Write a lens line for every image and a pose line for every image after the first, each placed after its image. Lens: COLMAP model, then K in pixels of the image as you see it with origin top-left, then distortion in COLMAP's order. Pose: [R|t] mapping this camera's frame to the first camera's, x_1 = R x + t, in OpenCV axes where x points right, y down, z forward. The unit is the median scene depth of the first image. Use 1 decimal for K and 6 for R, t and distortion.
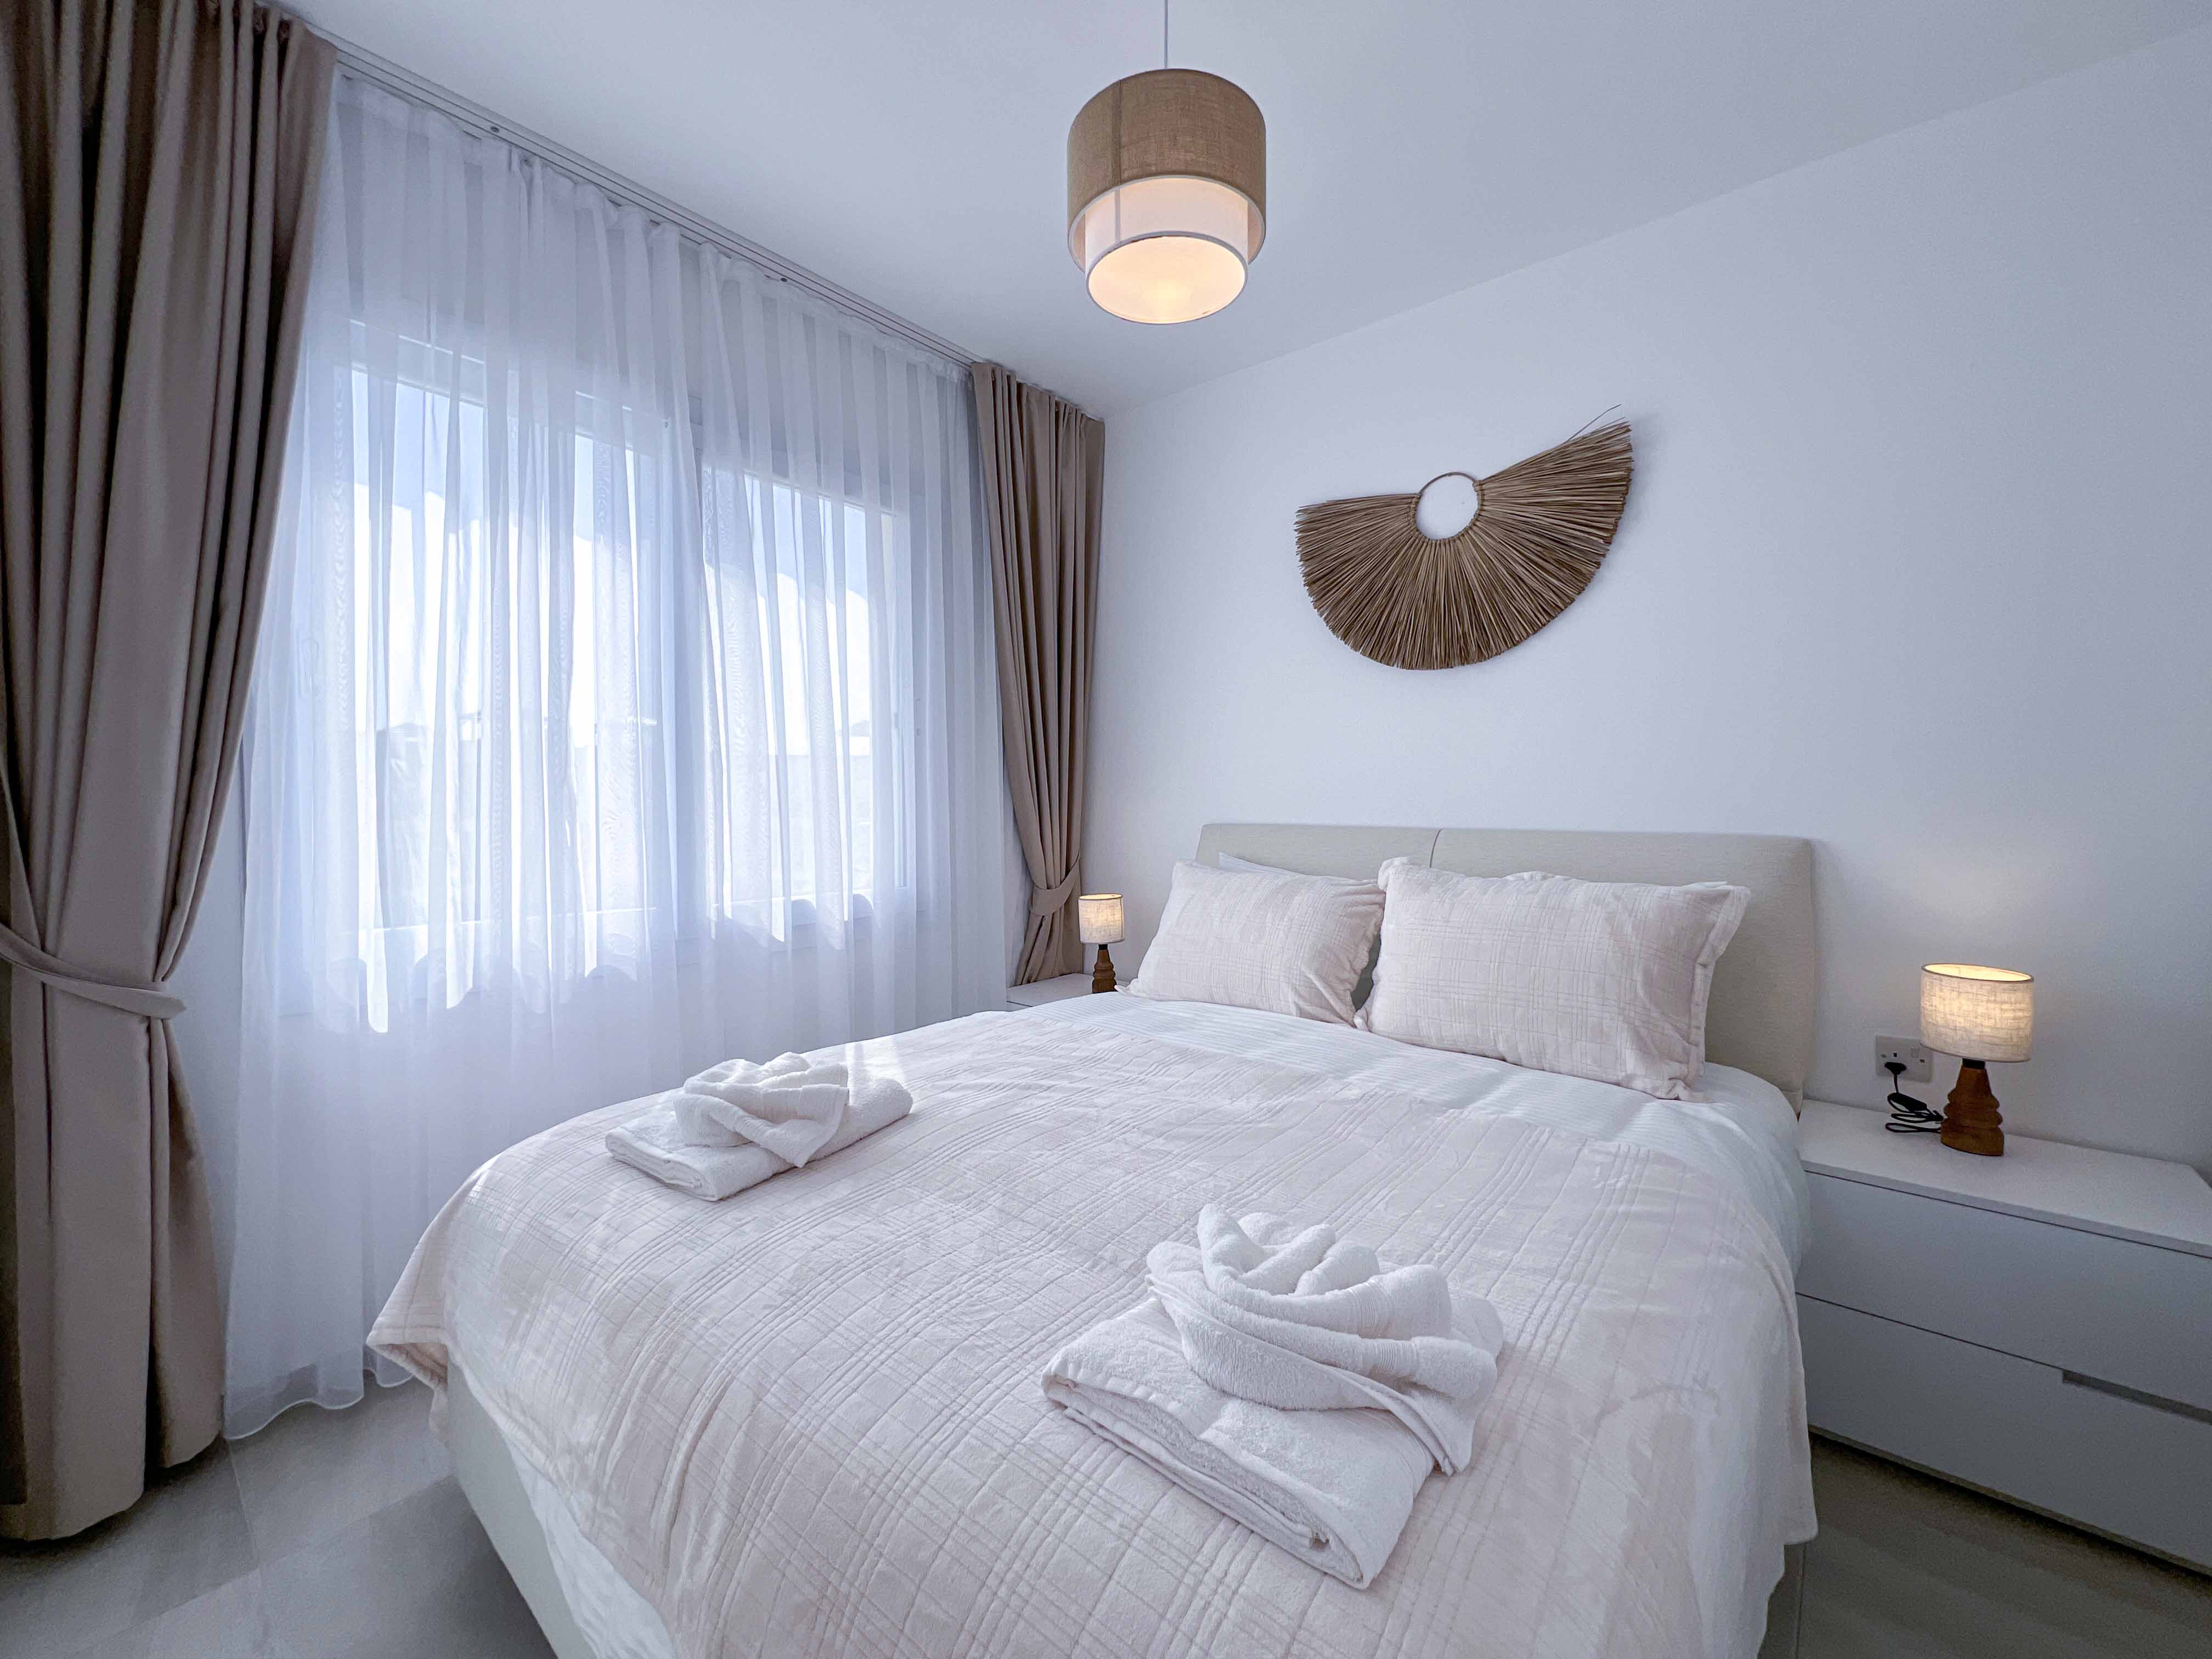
lens RADIAL K [[875.5, 0, 1103.6], [0, 875.5, 825.9], [0, 0, 1]] dist [0.000080, 0.000044]
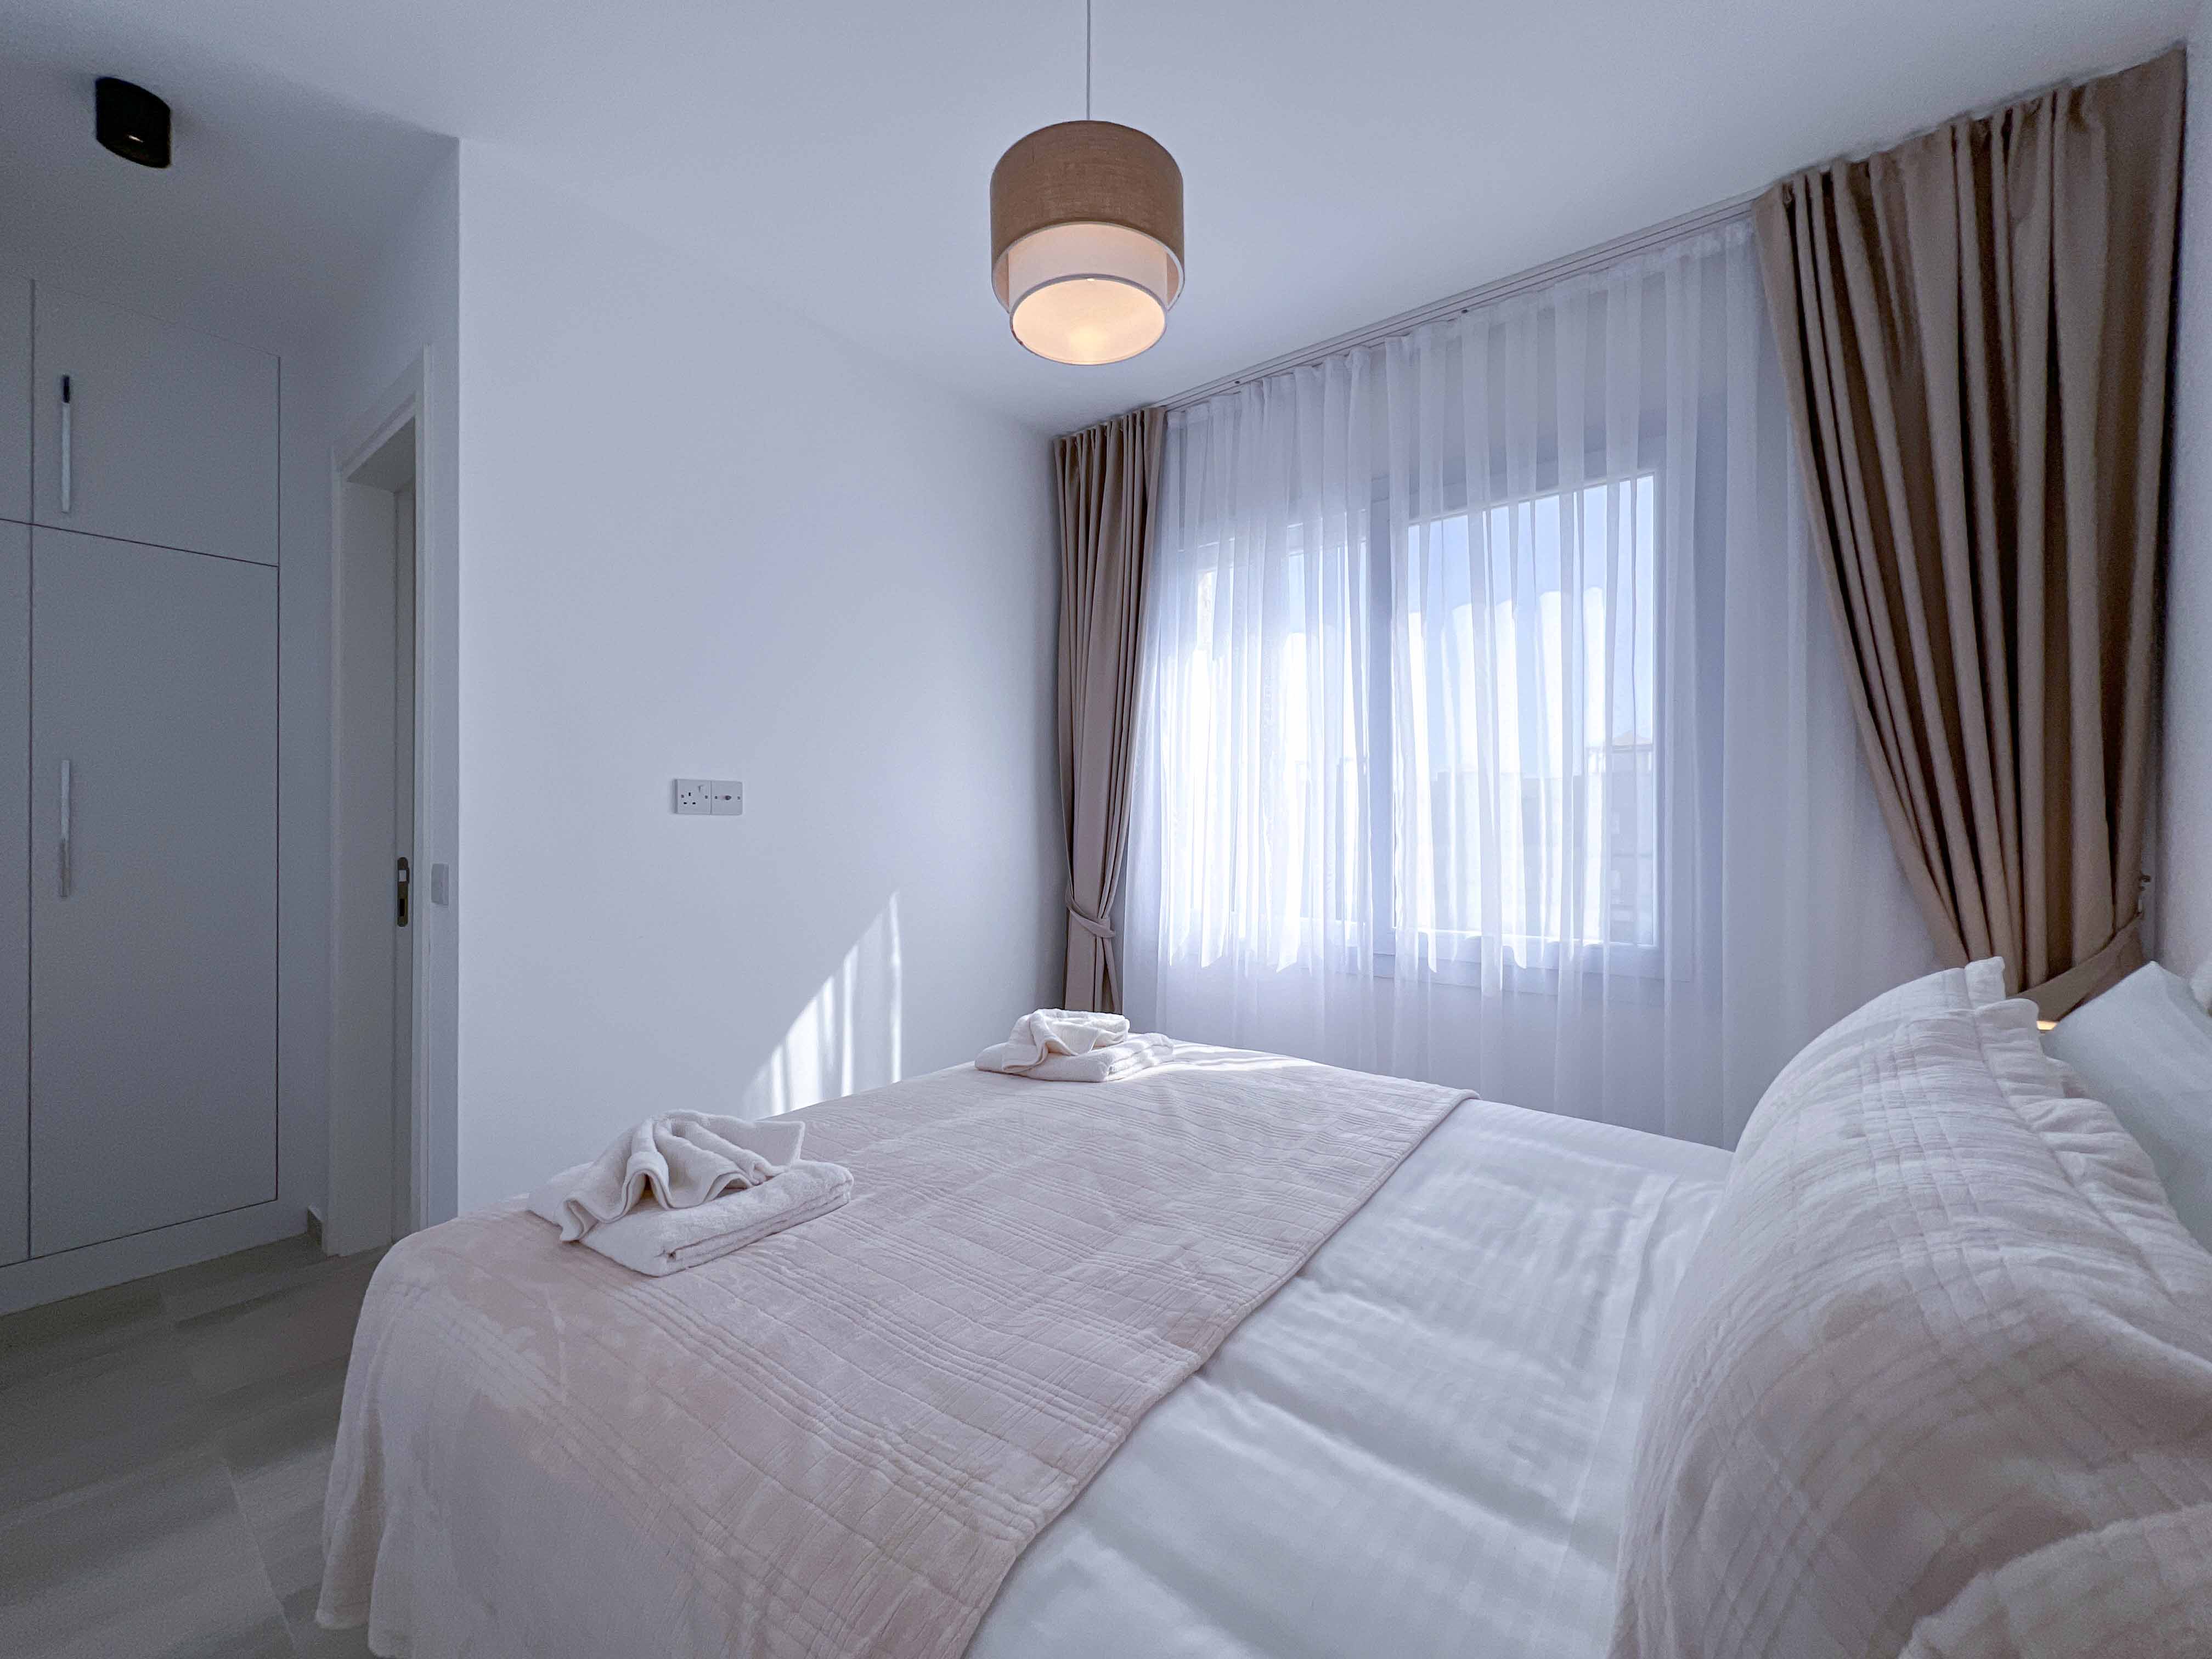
lens RADIAL K [[894.4, 0, 1106.0], [0, 894.4, 829.5], [0, 0, 1]] dist [0.000102, 0.000166]
pose [[0.044021, 0.003102, -0.999026, 0.719403], [-0.039051, 0.999236, 0.001381, -0.022016], [0.998267, 0.038952, 0.044108, 0.644279]]
